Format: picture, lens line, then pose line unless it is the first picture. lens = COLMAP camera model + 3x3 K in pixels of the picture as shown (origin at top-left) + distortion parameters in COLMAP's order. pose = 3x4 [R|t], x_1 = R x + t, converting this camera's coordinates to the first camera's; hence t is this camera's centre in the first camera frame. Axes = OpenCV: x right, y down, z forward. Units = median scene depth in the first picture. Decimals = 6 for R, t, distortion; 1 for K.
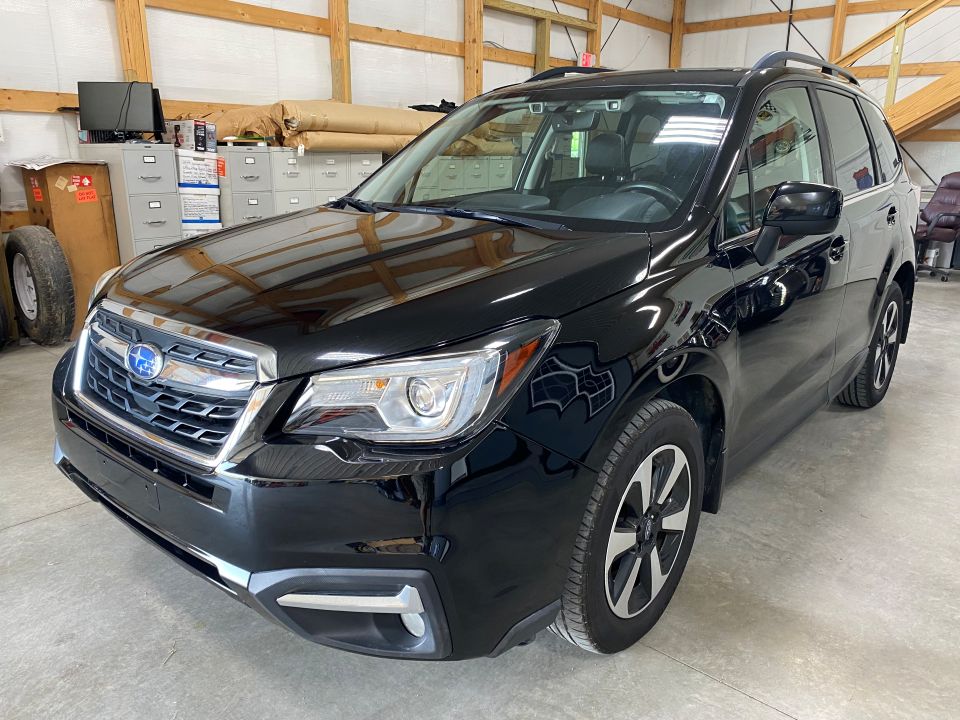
lens RADIAL K [[727.3, 0, 482.6], [0, 727.3, 356.8], [0, 0, 1]] dist [0.006098, 0.001715]
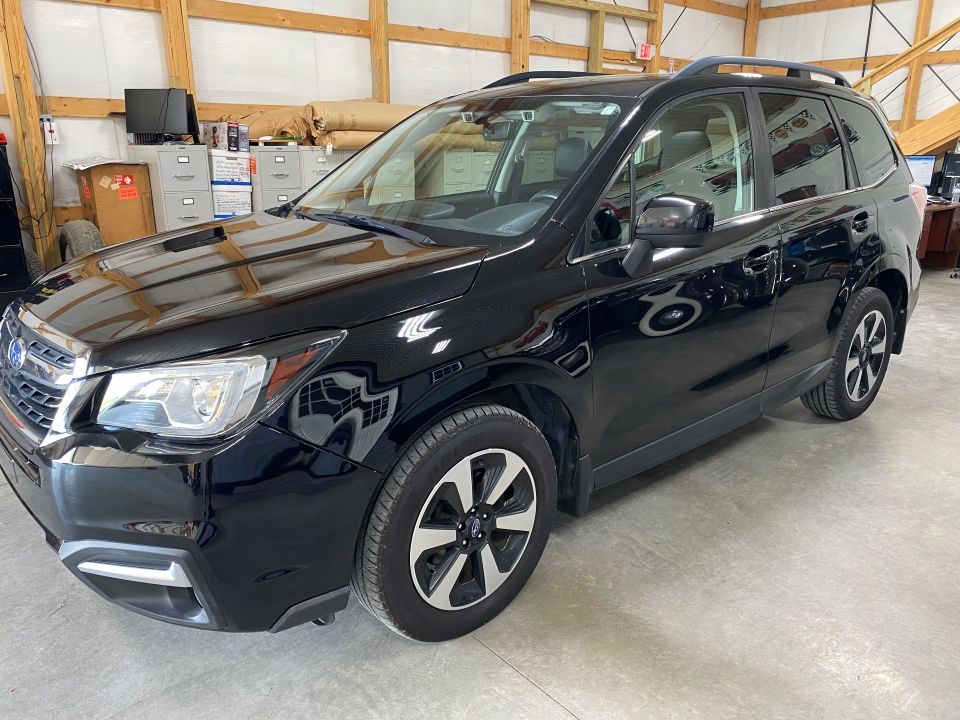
lens RADIAL K [[727.9, 0, 481.5], [0, 727.9, 353.9], [0, 0, 1]] dist [0.014429, -0.007100]
pose [[0.989237, 0.035116, -0.142044, 0.202009], [-0.033413, 0.999338, 0.014359, -0.016520], [0.142455, -0.009459, 0.989756, -0.022289]]
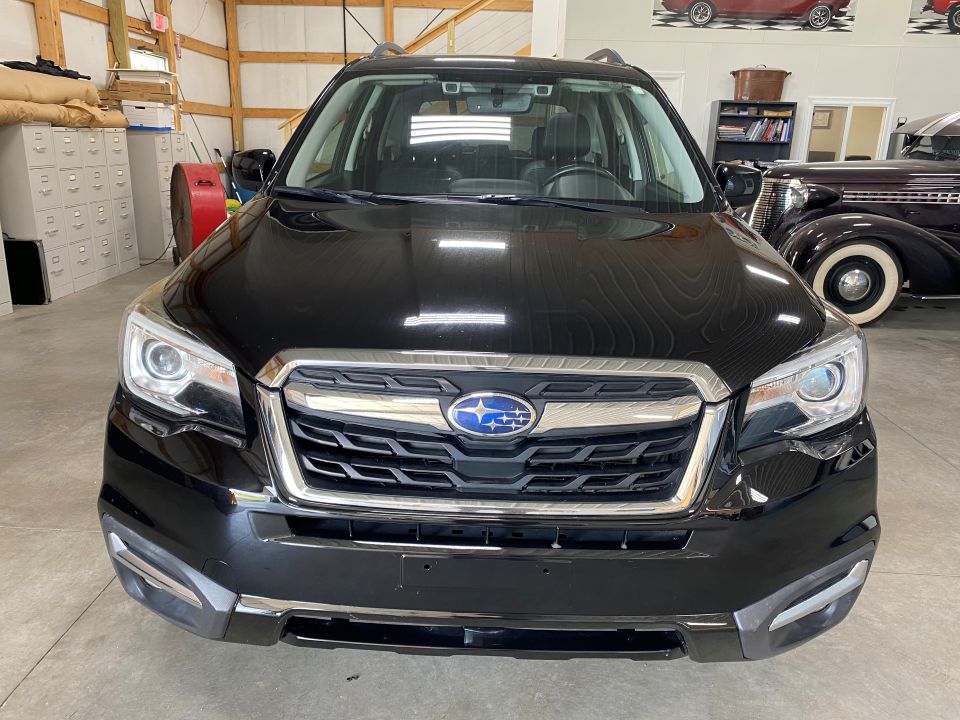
lens RADIAL K [[730.4, 0, 463.3], [0, 730.4, 342.4], [0, 0, 1]] dist [0.007390, -0.015463]
pose [[0.782403, -0.154626, 0.603272, -0.436436], [0.145601, 0.987257, 0.064211, -0.056336], [-0.605513, 0.037599, 0.794947, 0.192486]]
